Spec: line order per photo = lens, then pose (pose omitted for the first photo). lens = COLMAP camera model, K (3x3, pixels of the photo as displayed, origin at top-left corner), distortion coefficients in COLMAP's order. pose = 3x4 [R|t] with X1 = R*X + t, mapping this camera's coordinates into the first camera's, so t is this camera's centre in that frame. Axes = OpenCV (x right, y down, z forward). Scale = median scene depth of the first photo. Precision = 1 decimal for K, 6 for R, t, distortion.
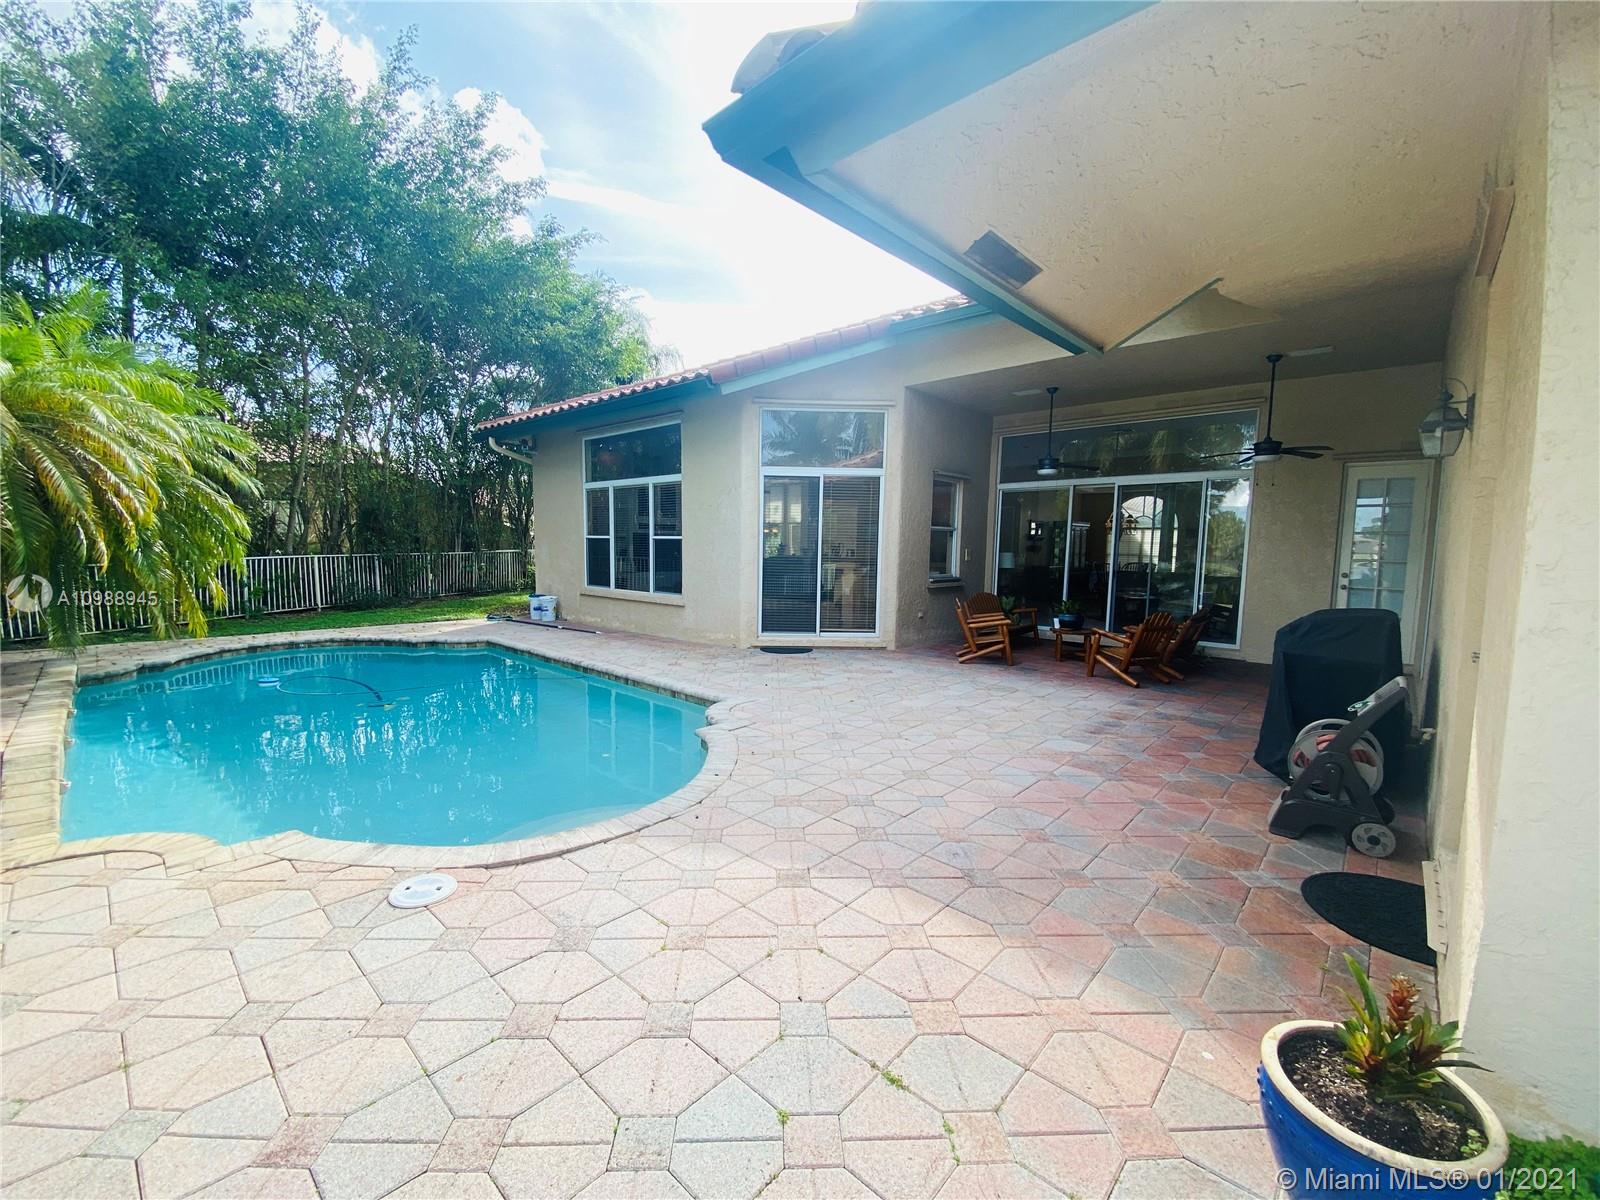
lens RADIAL K [[641.2, 0, 800.0], [0, 641.2, 600.0], [0, 0, 1]] dist [-0.000287, -0.000162]
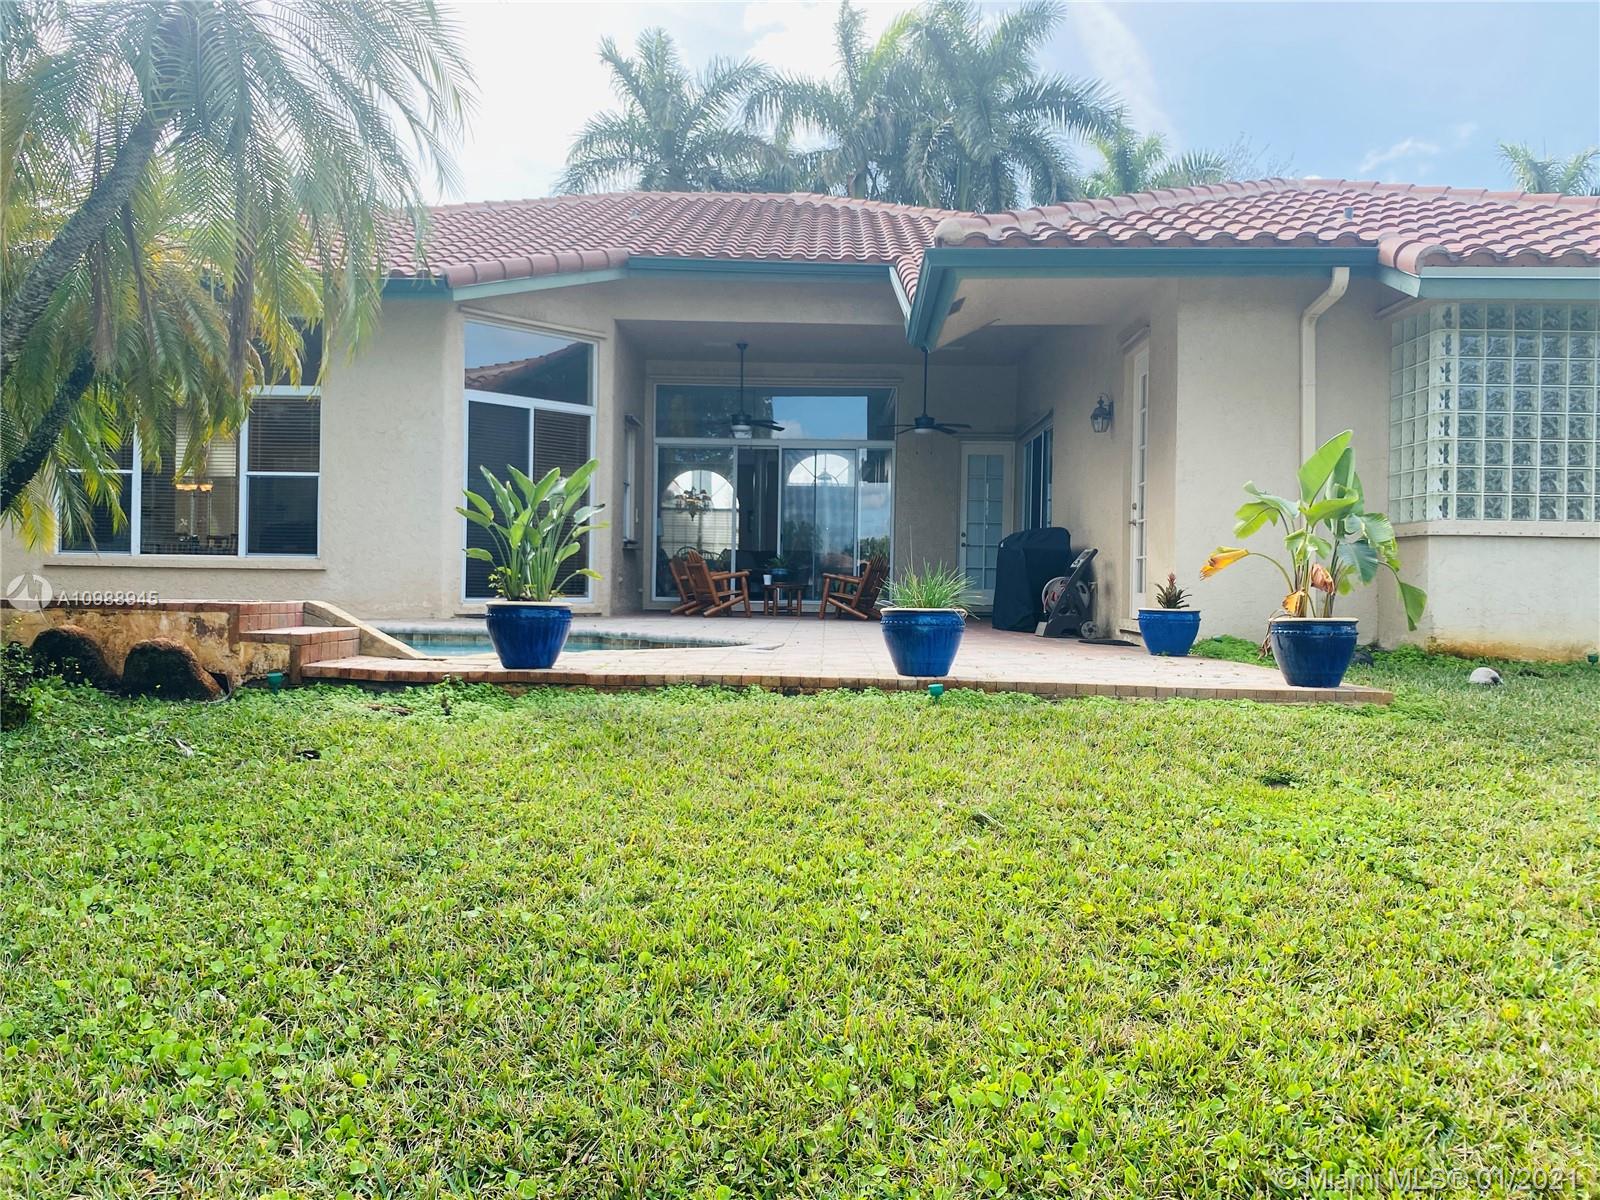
lens RADIAL K [[1283.6, 0, 800.0], [0, 1283.6, 600.0], [0, 0, 1]] dist [-0.041686, 0.065704]
pose [[0.723666, -0.001816, 0.690148, -0.882359], [0.057269, 0.996706, -0.057428, 0.174695], [-0.687770, 0.081083, 0.721386, -0.436880]]
